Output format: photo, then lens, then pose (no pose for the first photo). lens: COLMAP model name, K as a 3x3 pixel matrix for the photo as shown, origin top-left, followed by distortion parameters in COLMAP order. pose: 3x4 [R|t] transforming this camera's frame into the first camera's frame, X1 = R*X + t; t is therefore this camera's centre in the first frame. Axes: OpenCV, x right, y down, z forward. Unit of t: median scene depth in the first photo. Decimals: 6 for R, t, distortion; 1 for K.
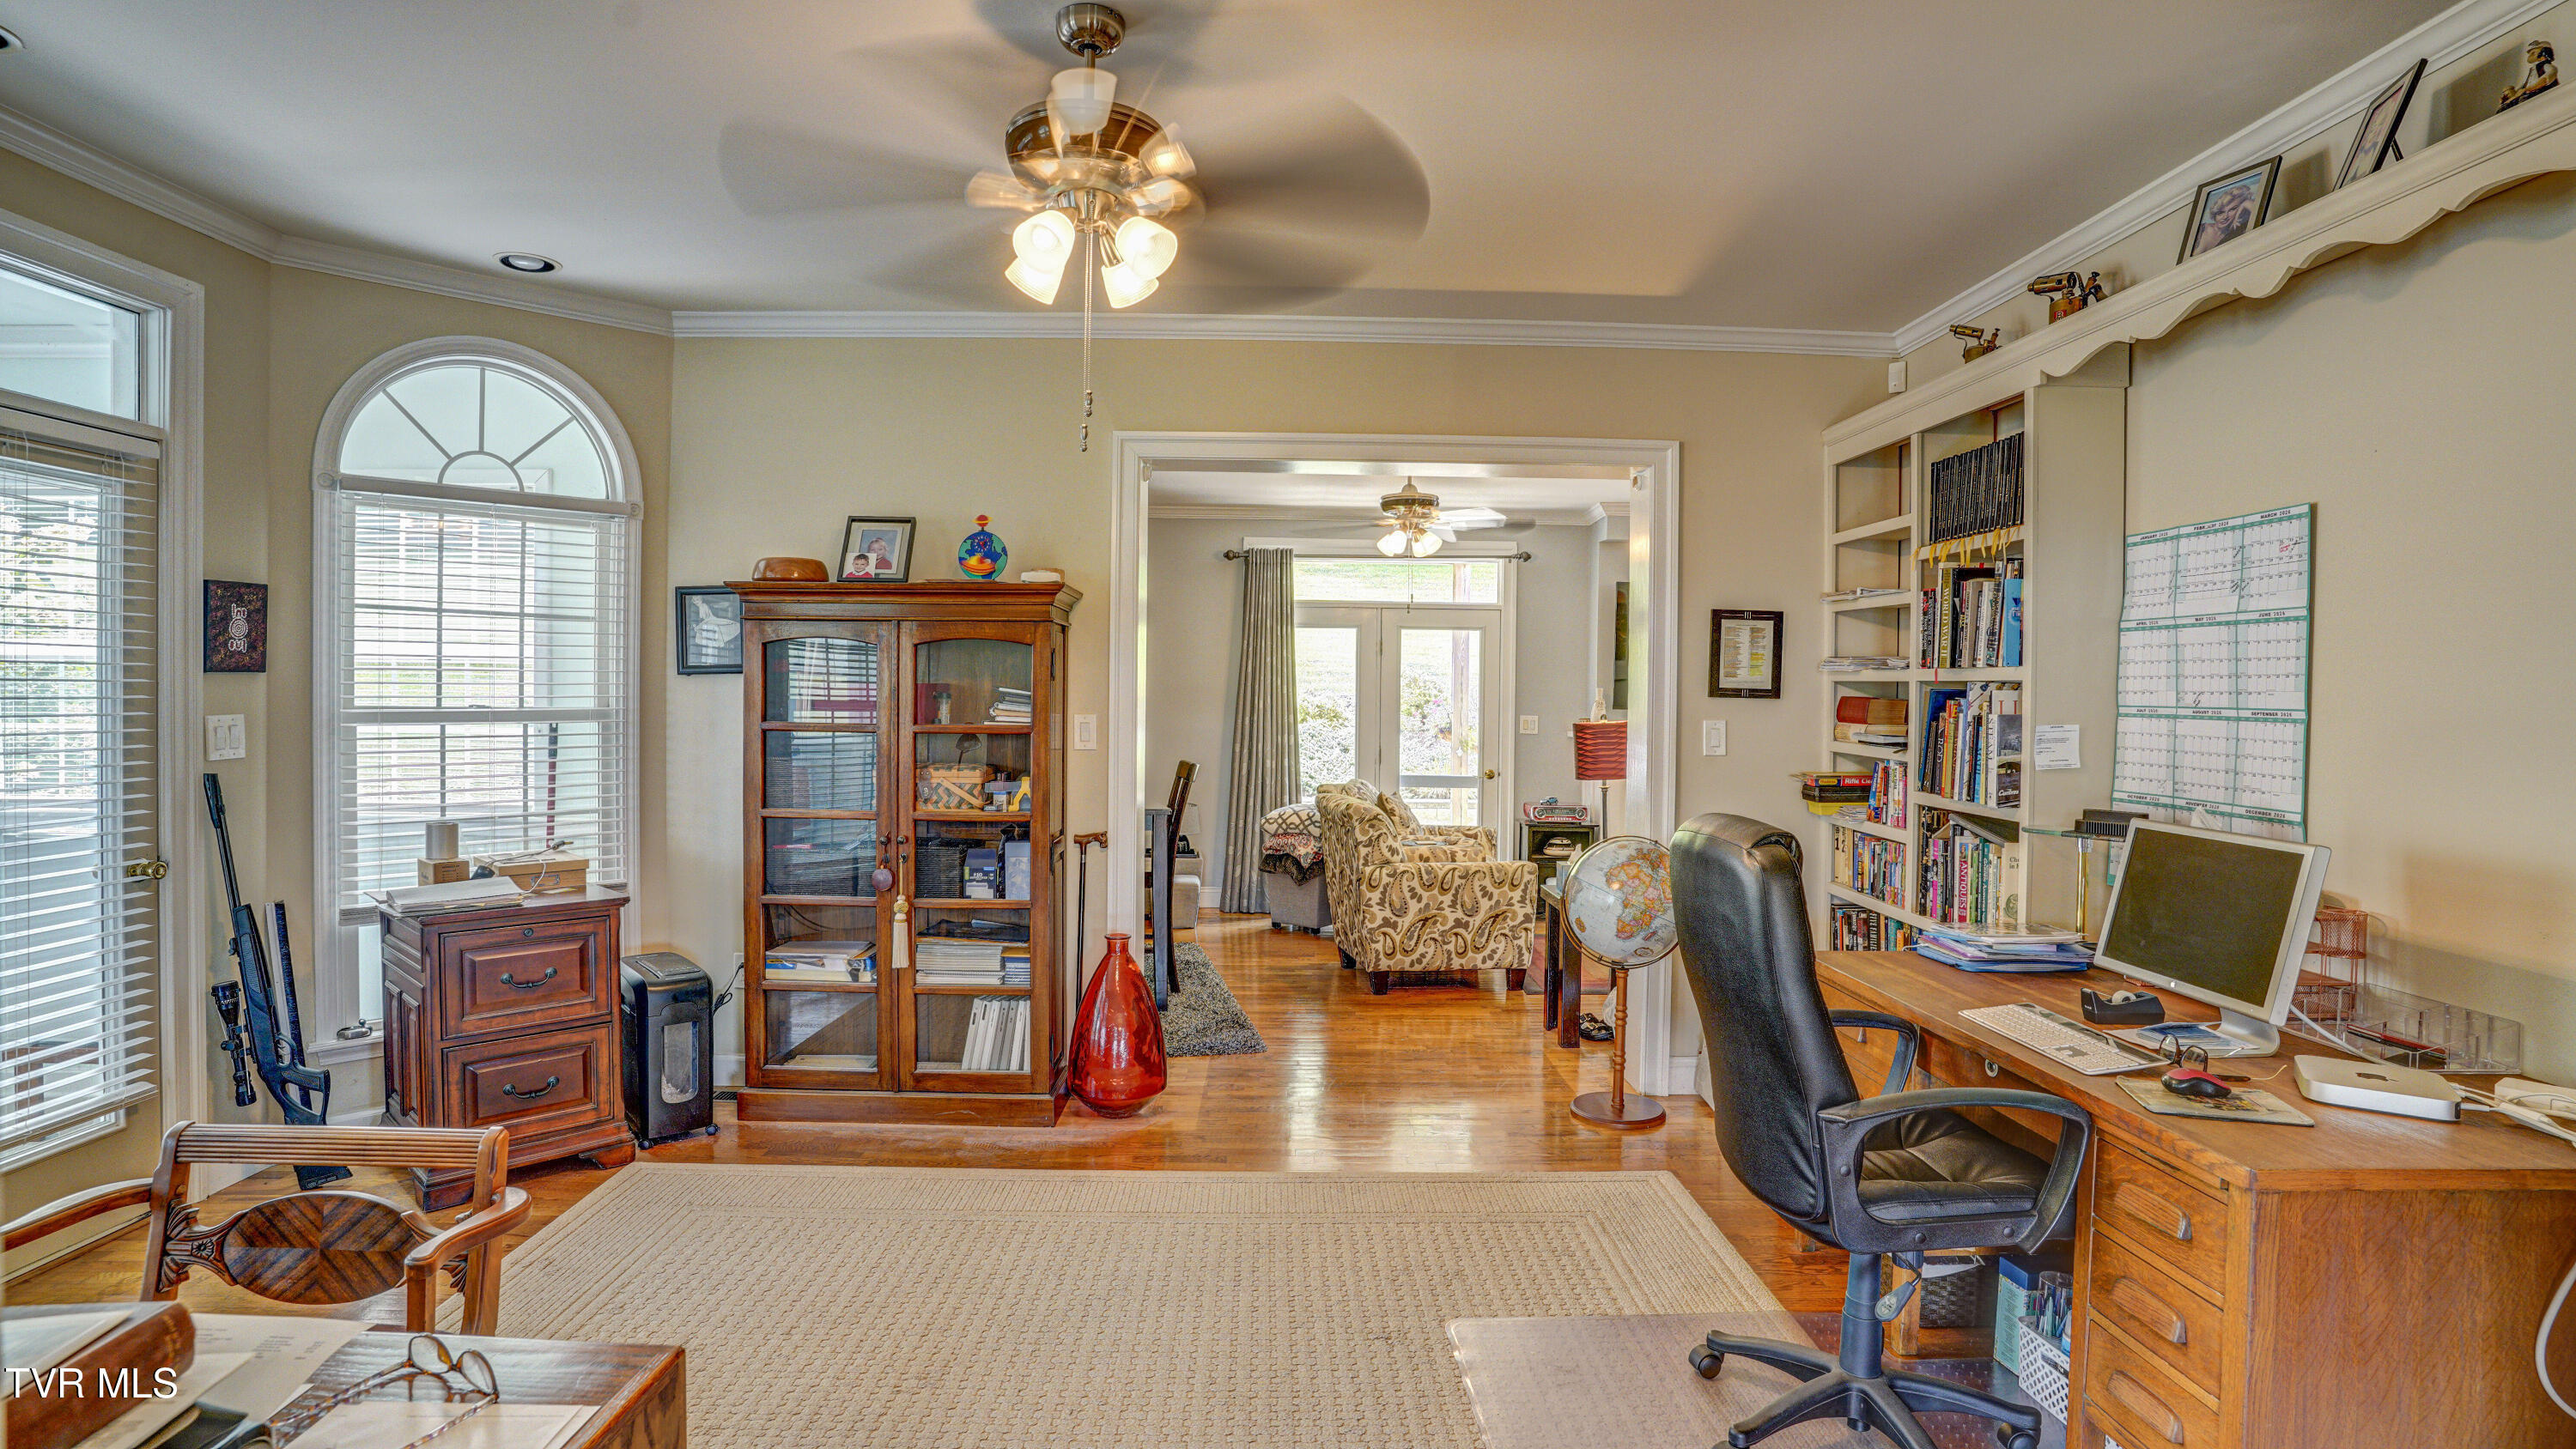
lens RADIAL K [[1275.2, 0, 1297.5], [0, 1275.2, 724.3], [0, 0, 1]] dist [-0.074729, 0.035042]
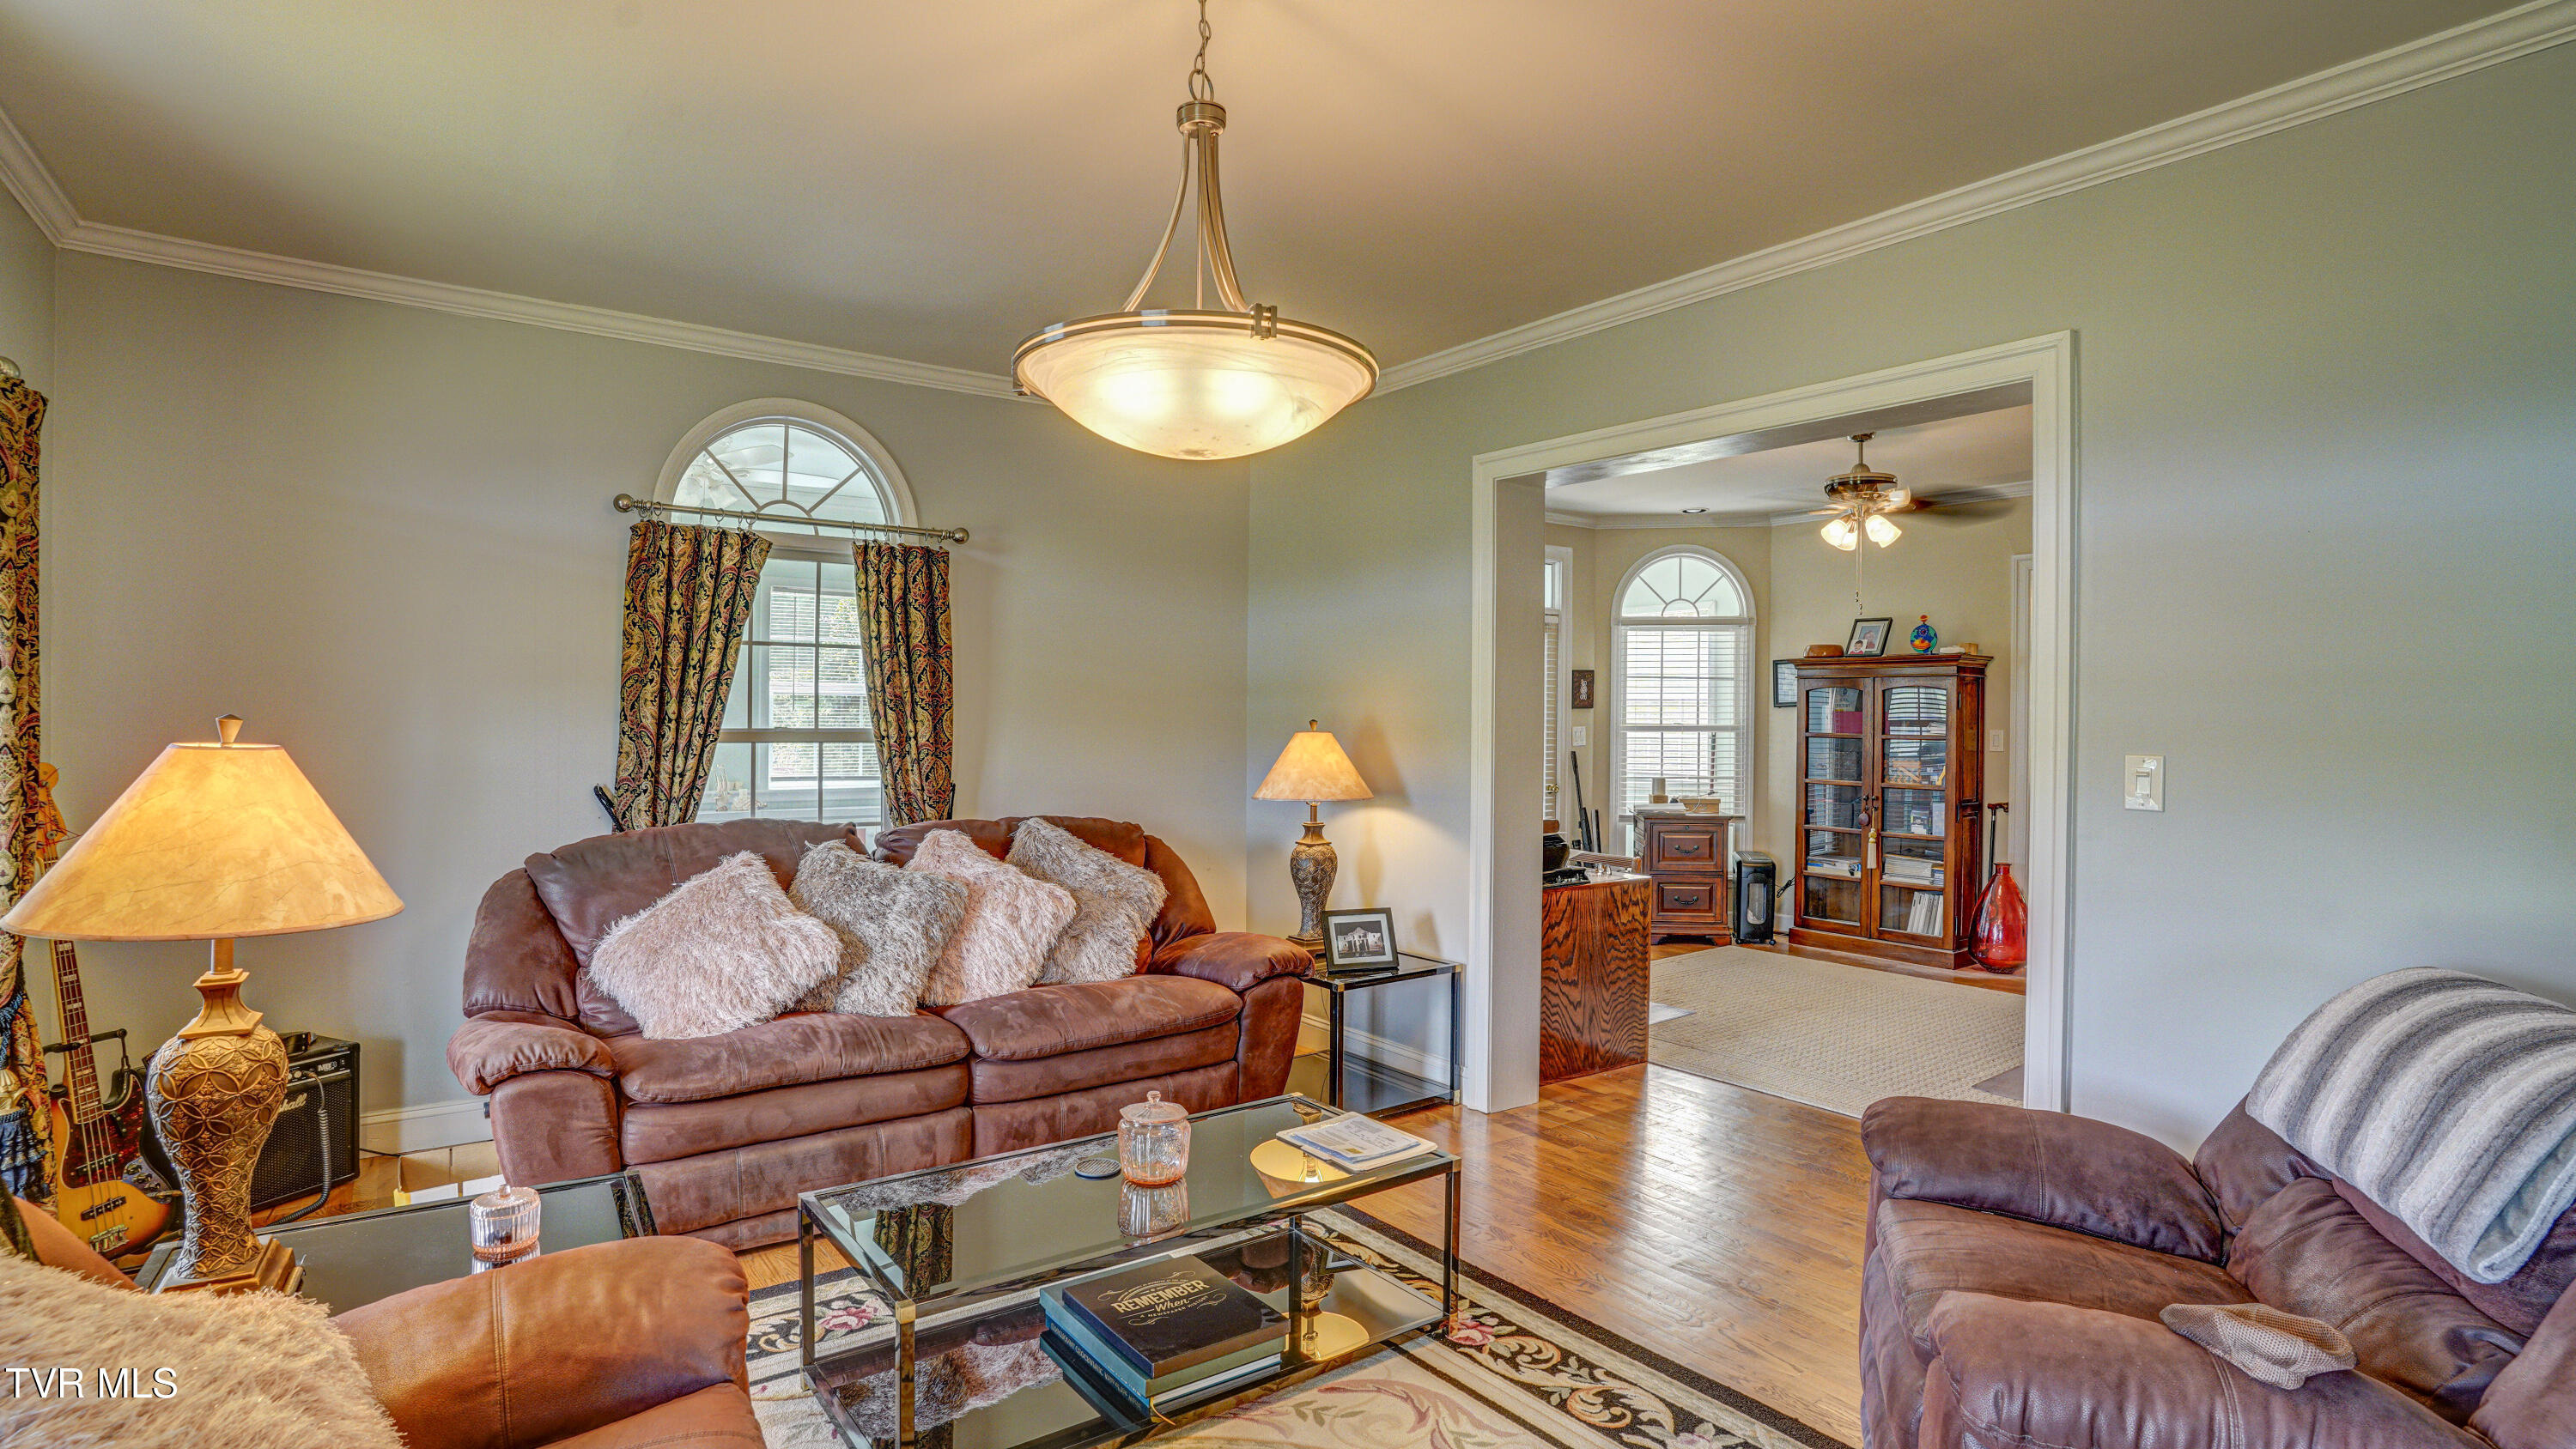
lens RADIAL K [[1275.2, 0, 1297.5], [0, 1275.2, 724.3], [0, 0, 1]] dist [-0.074729, 0.035042]
pose [[0.582675, 0.001840, -0.812703, 0.665574], [-0.019356, 0.999745, -0.011615, 0.022547], [0.812474, 0.022499, 0.582563, -0.720028]]
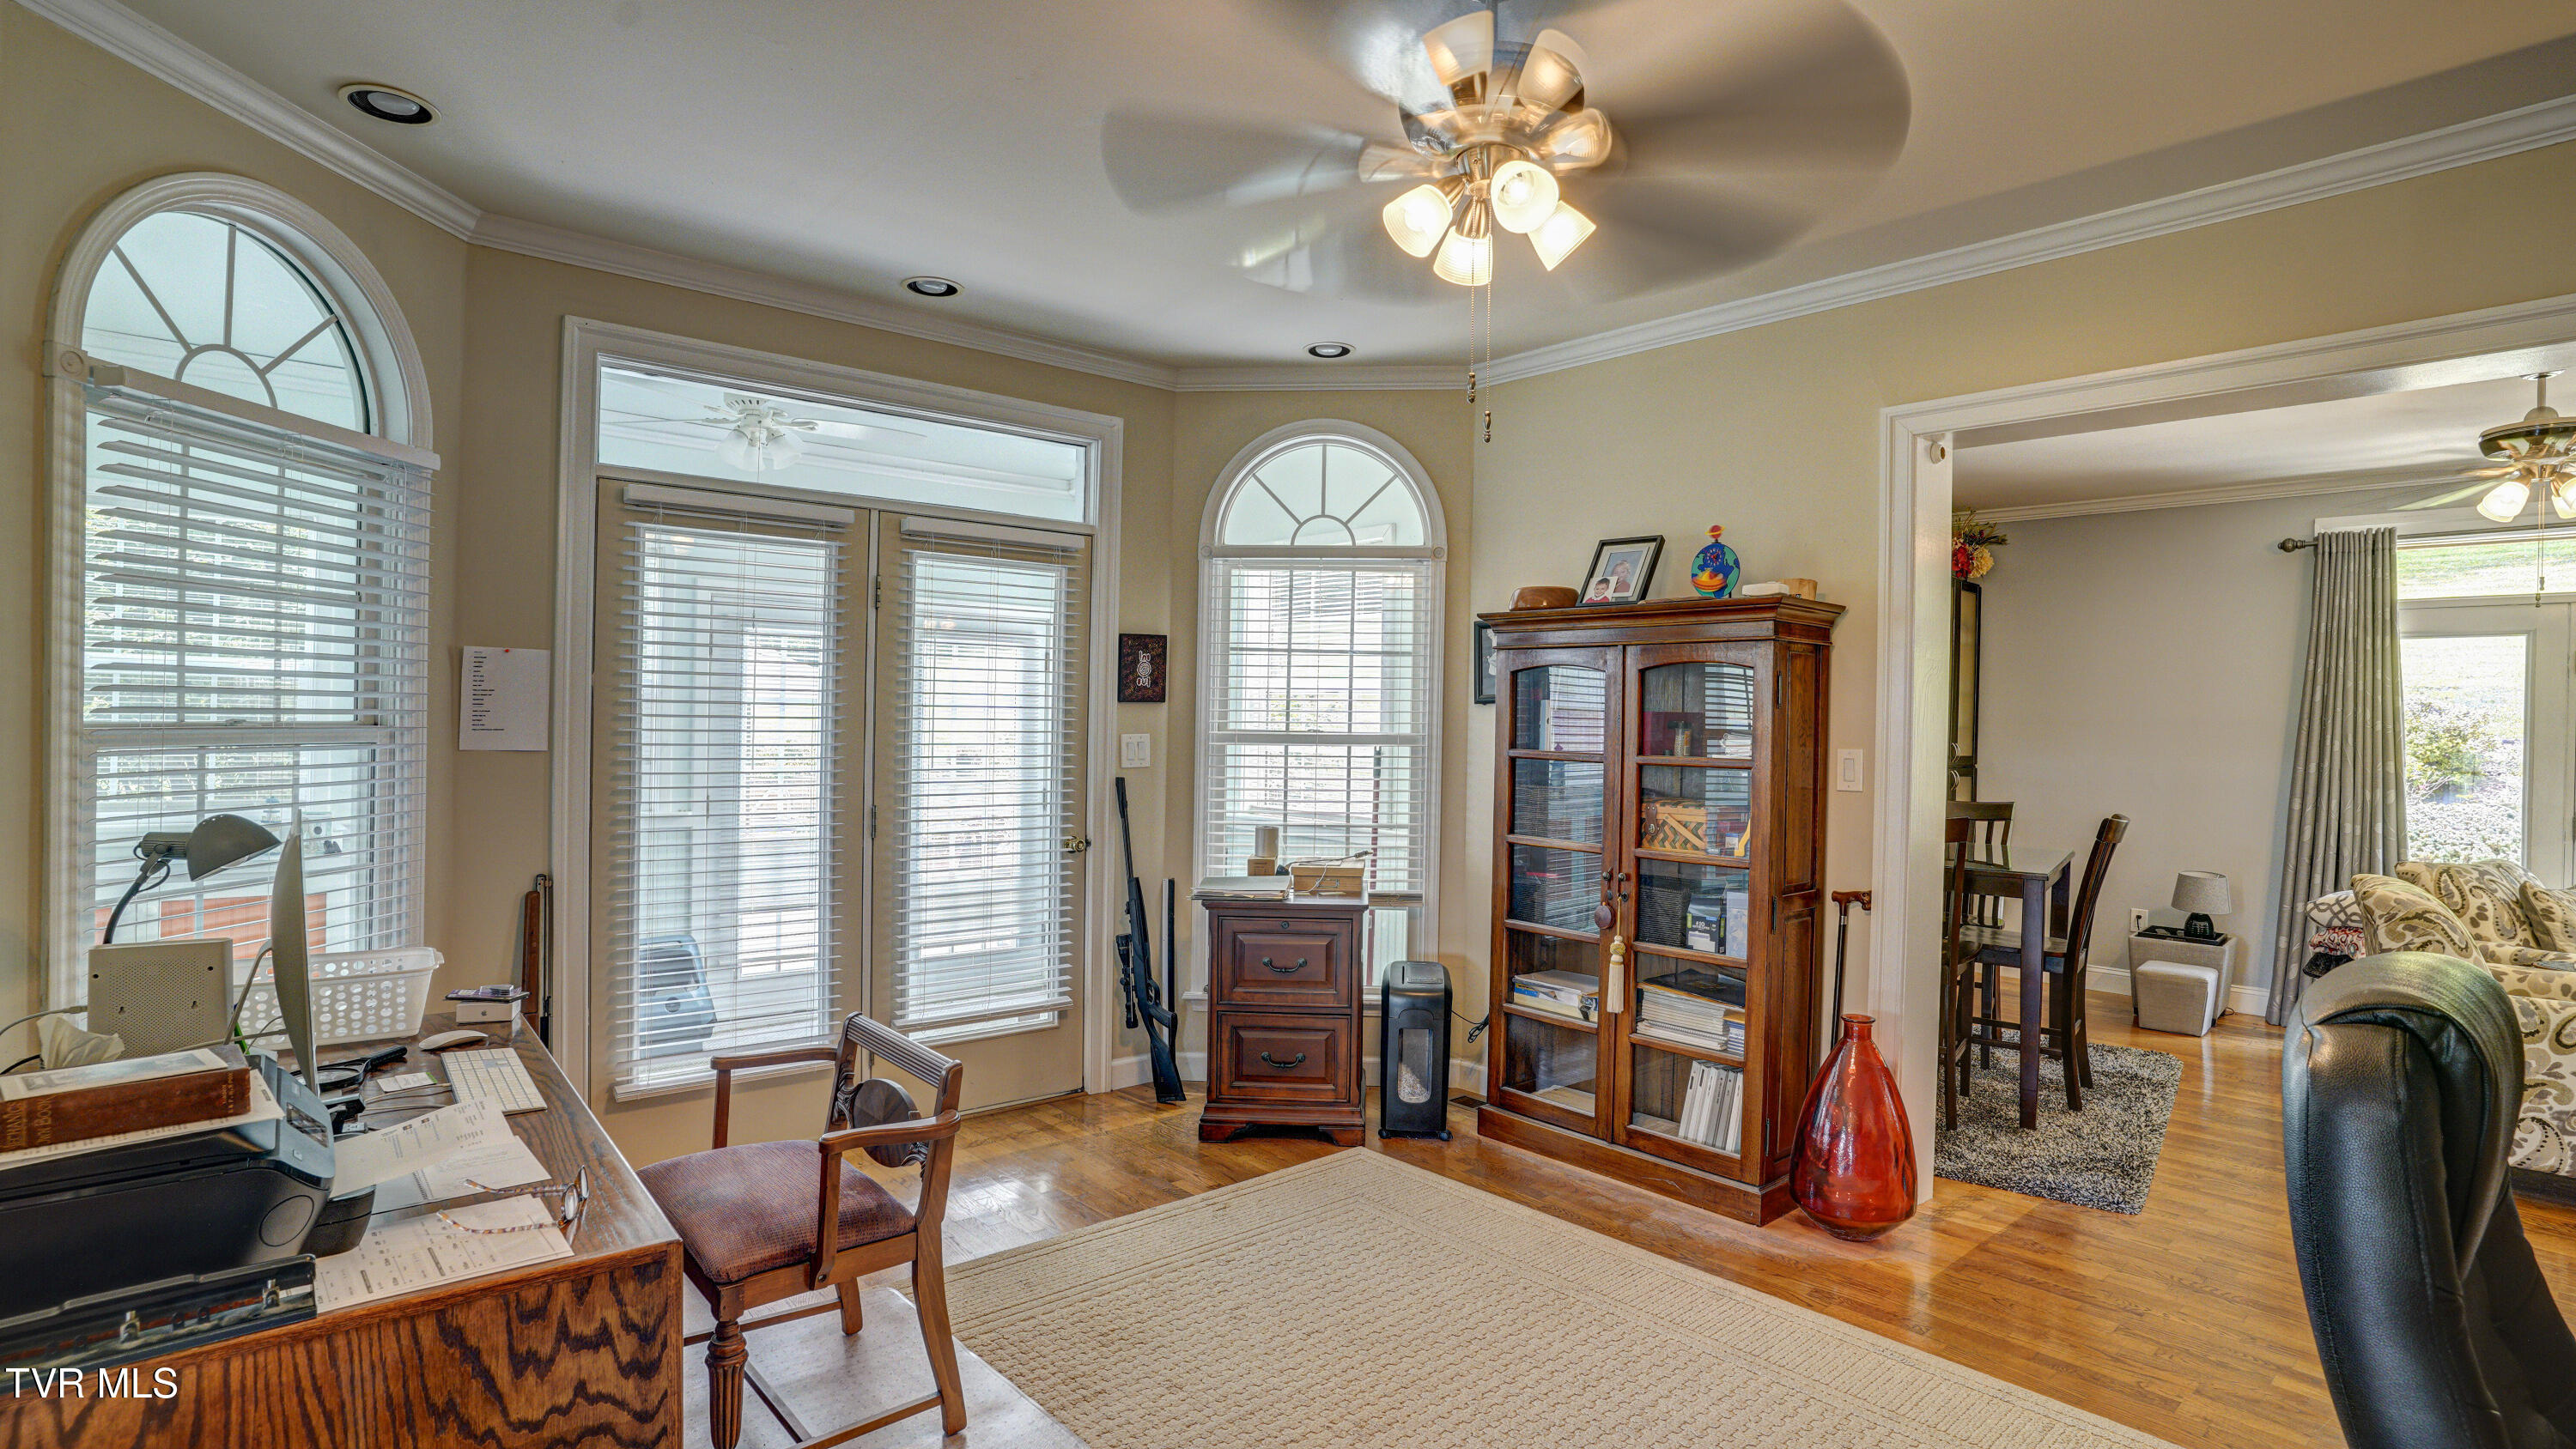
lens RADIAL K [[1275.2, 0, 1297.5], [0, 1275.2, 724.3], [0, 0, 1]] dist [-0.074729, 0.035042]
pose [[0.647974, 0.006384, -0.761636, 0.248552], [-0.028072, 0.999486, -0.015505, -0.001215], [0.761145, 0.031428, 0.647820, 0.197703]]
